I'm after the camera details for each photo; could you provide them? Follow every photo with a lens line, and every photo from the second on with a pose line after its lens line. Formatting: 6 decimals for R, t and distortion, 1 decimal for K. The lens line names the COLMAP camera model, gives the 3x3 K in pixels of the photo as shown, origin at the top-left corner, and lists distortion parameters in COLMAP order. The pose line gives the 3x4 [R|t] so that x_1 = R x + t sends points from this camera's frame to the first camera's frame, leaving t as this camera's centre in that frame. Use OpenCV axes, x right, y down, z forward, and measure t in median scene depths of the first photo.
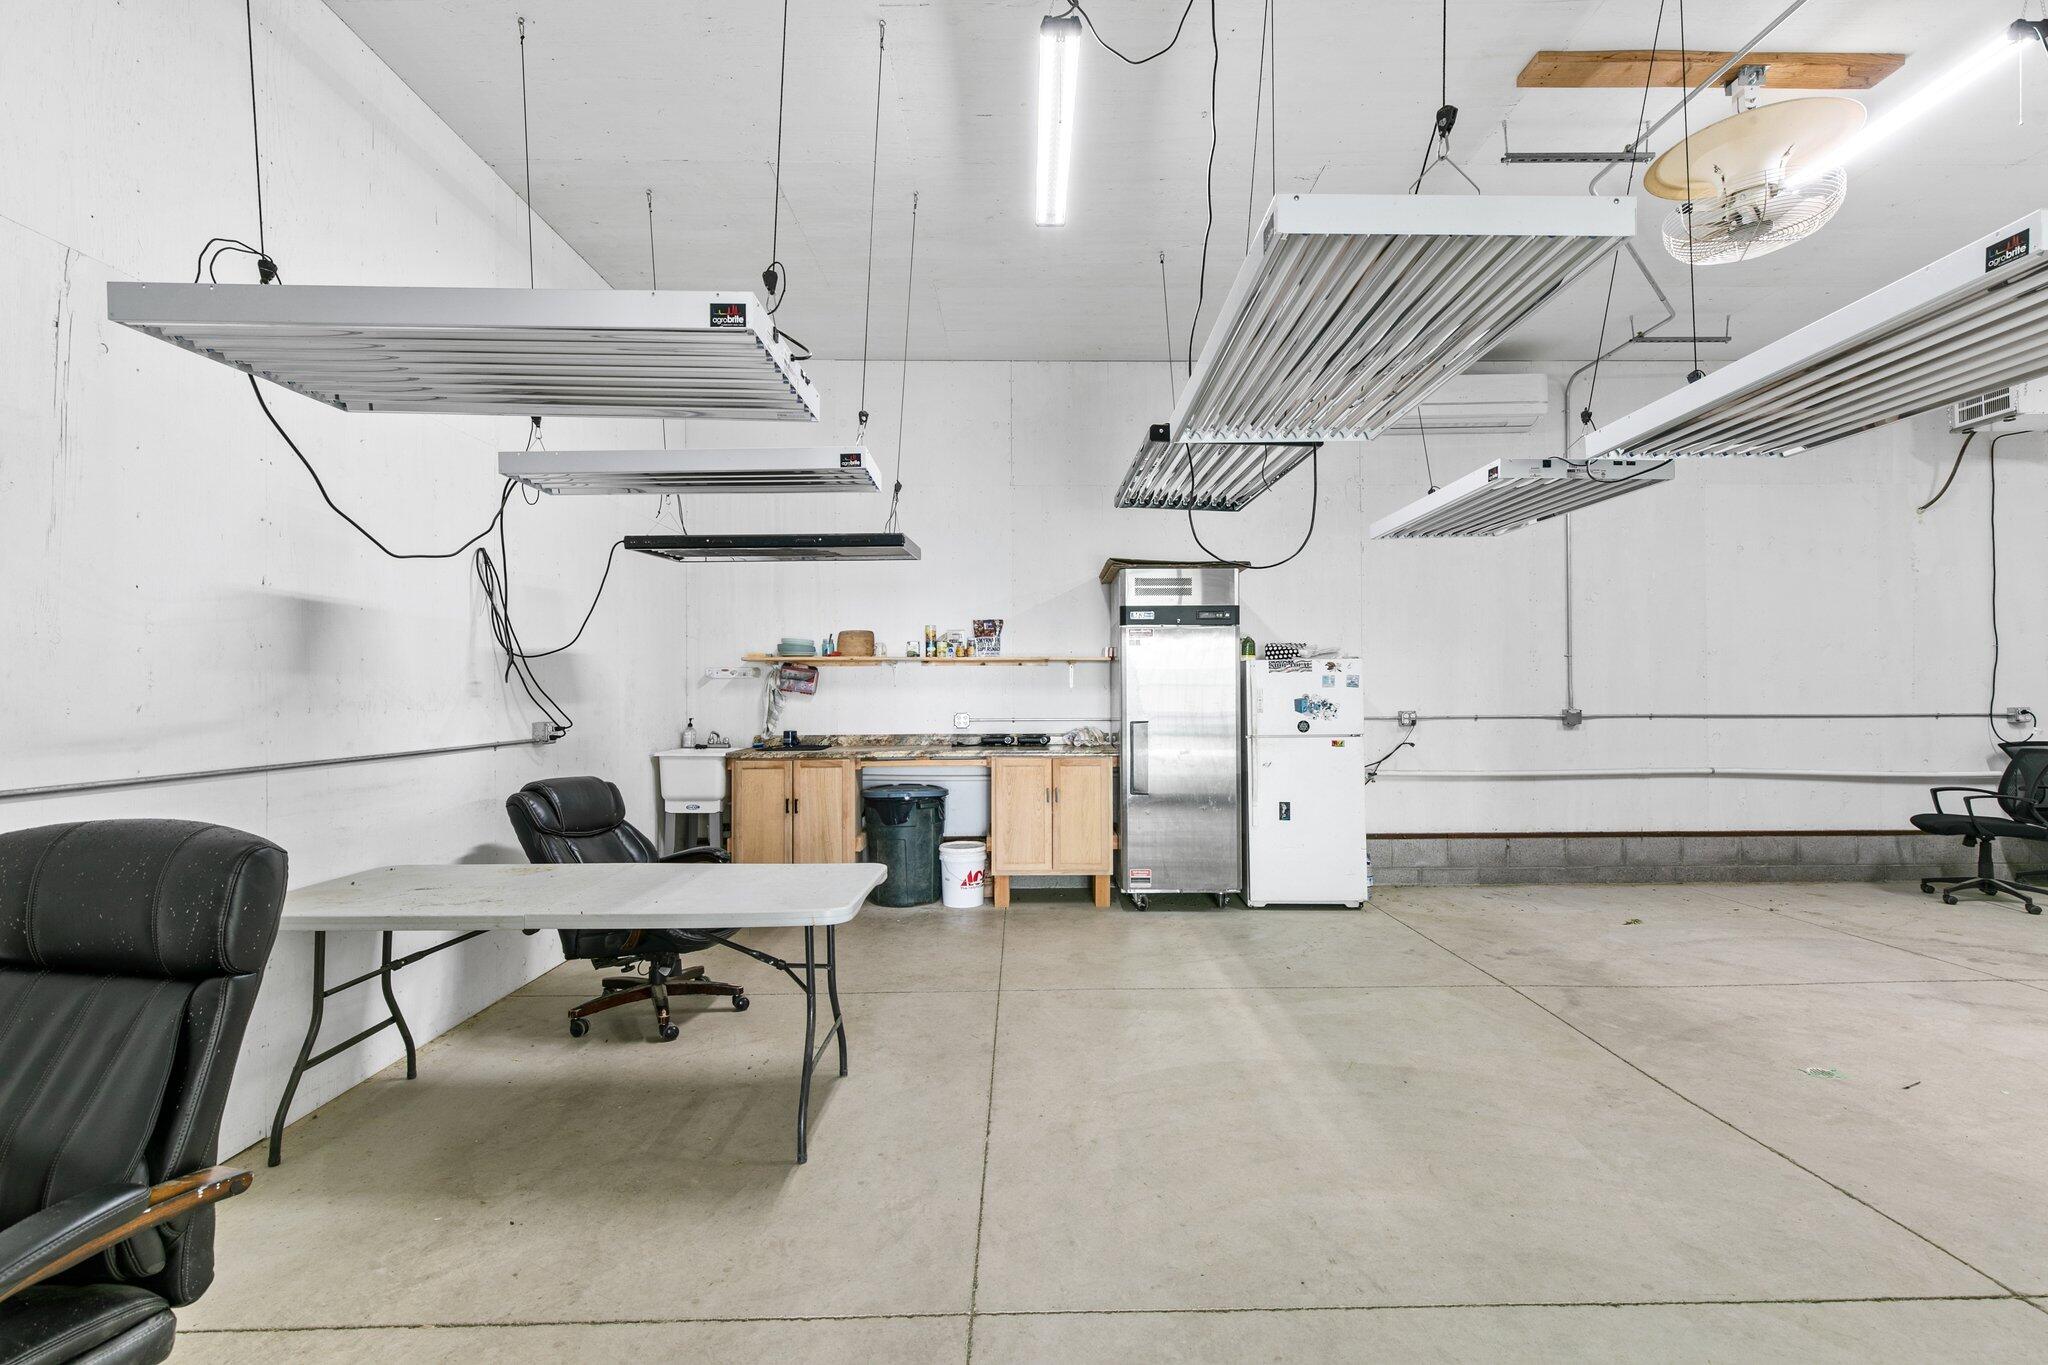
lens RADIAL K [[926.1, 0, 1038.3], [0, 926.1, 681.0], [0, 0, 1]] dist [0.006070, -0.000294]
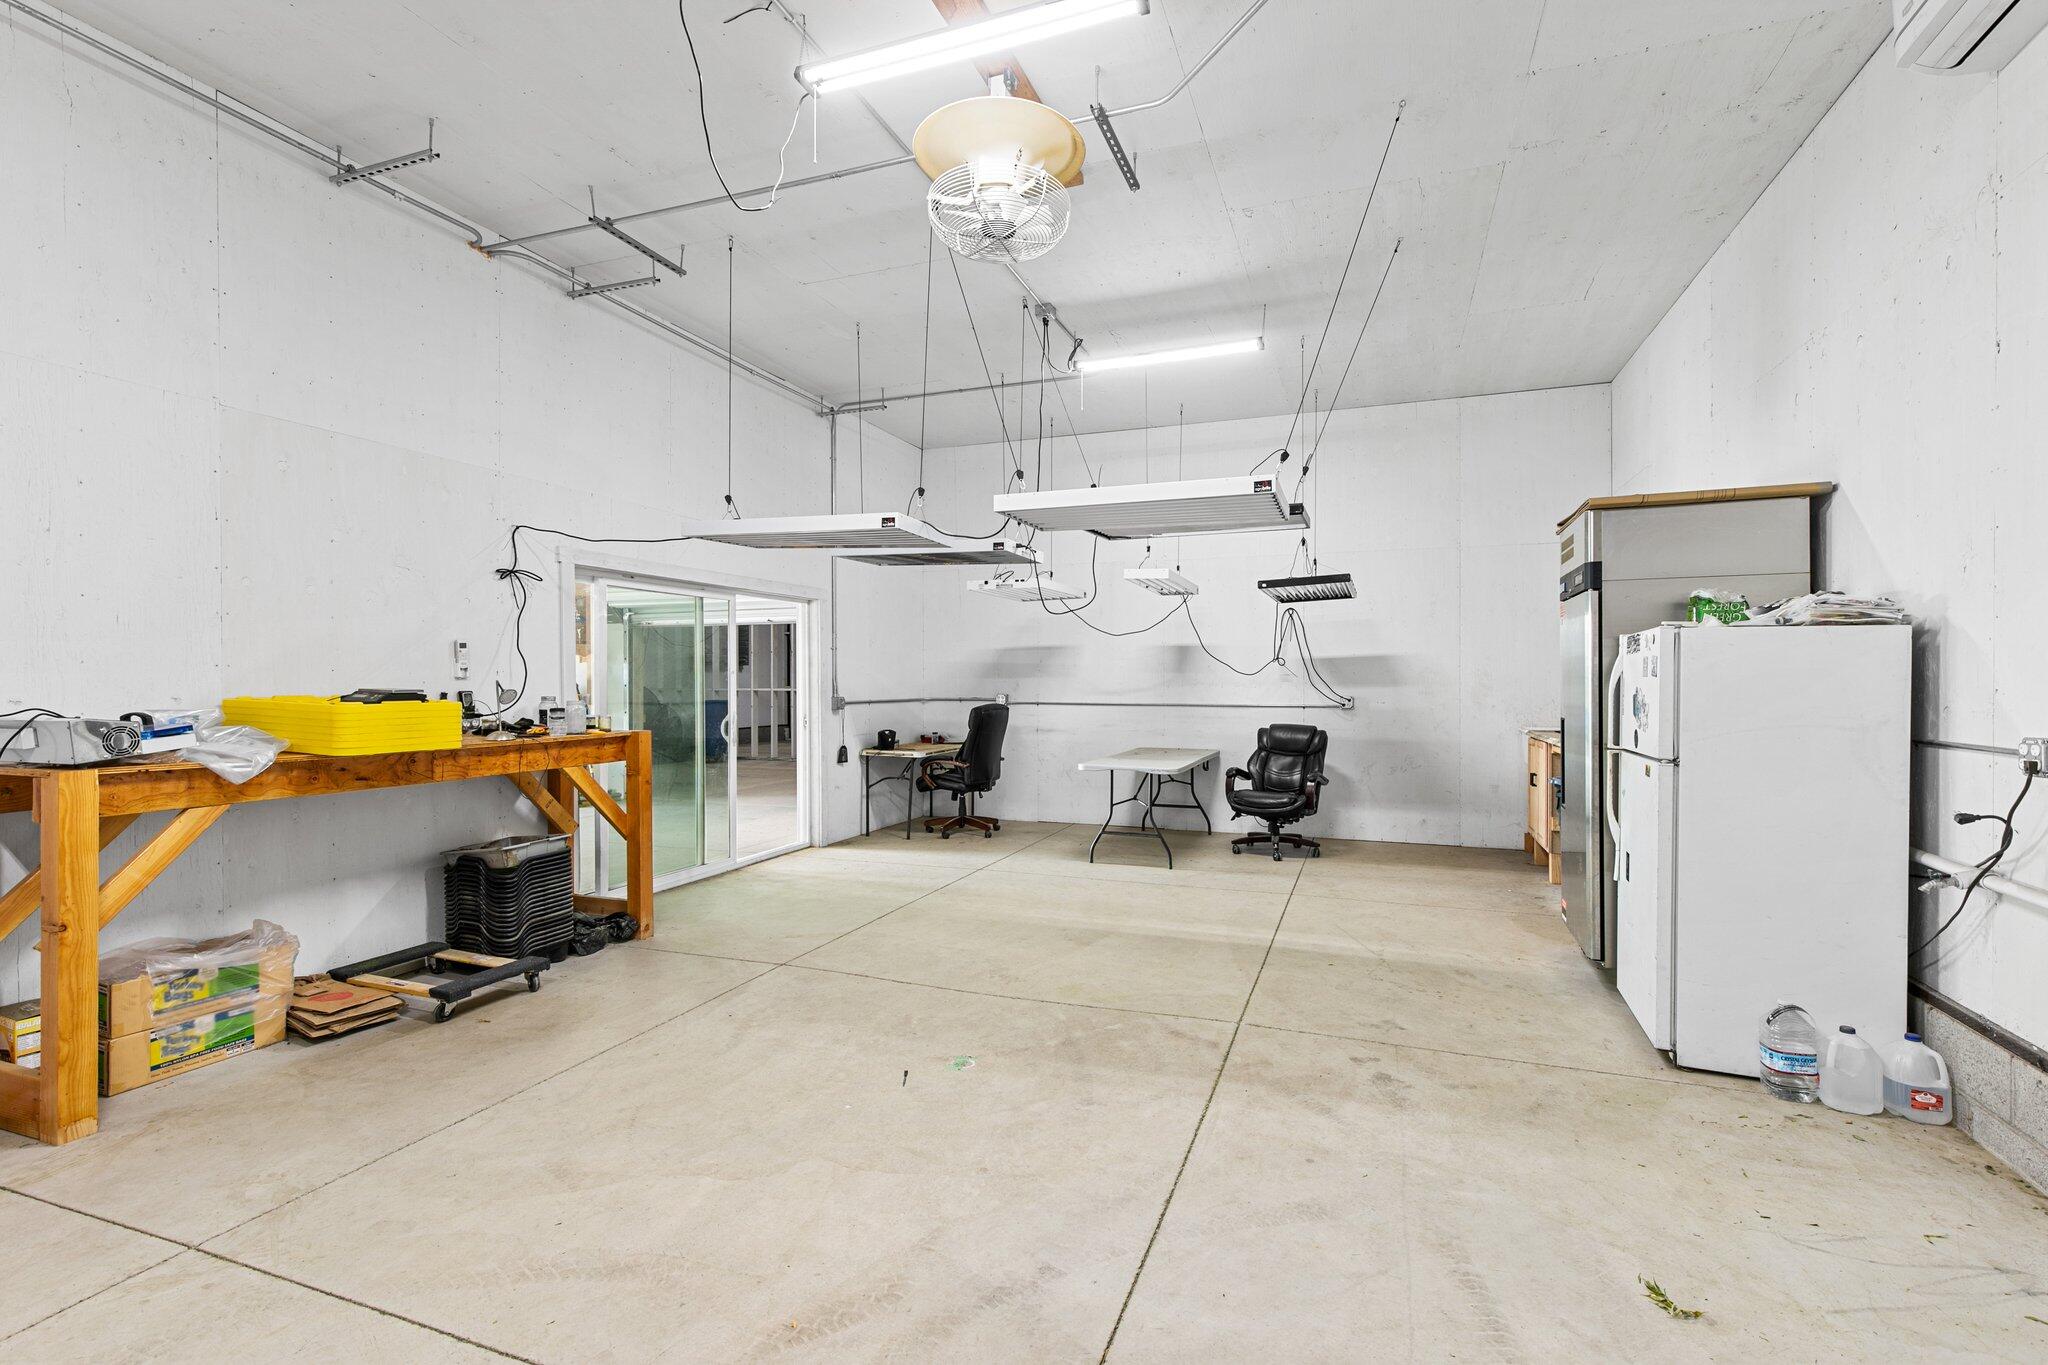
lens RADIAL K [[926.1, 0, 1032.8], [0, 926.1, 679.7], [0, 0, 1]] dist [0.006070, -0.000294]
pose [[-0.375046, 0.004906, -0.926993, 1.597256], [0.012188, 0.999926, 0.000361, 0.006116], [0.926926, -0.011163, -0.375078, 1.331186]]
